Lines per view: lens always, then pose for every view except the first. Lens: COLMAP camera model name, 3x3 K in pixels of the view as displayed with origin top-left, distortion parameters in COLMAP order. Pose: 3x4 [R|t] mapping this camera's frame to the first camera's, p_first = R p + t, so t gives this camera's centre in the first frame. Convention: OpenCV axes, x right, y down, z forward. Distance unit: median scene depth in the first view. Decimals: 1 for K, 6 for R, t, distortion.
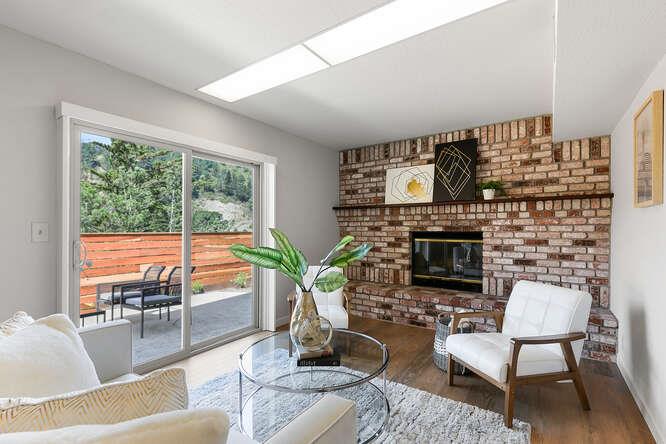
lens RADIAL K [[309.5, 0, 336.0], [0, 309.5, 230.5], [0, 0, 1]] dist [0.001830, 0.000168]
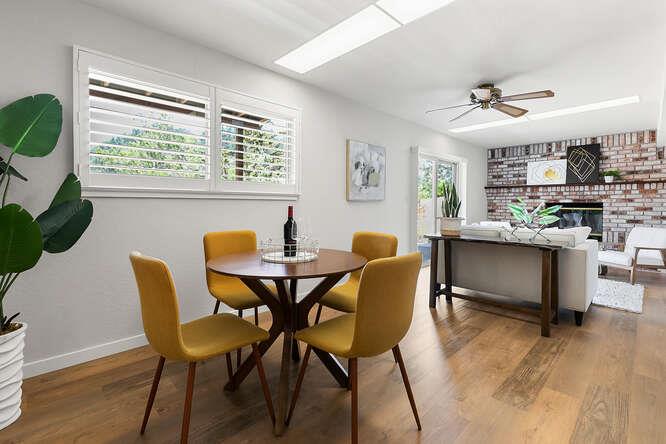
lens RADIAL K [[303.5, 0, 333.7], [0, 303.5, 208.8], [0, 0, 1]] dist [-0.000537, 0.000170]
pose [[0.979865, 0.010303, -0.199393, -0.568157], [-0.008904, 0.999929, 0.007913, 0.036150], [0.199460, -0.005978, 0.979888, -0.797030]]
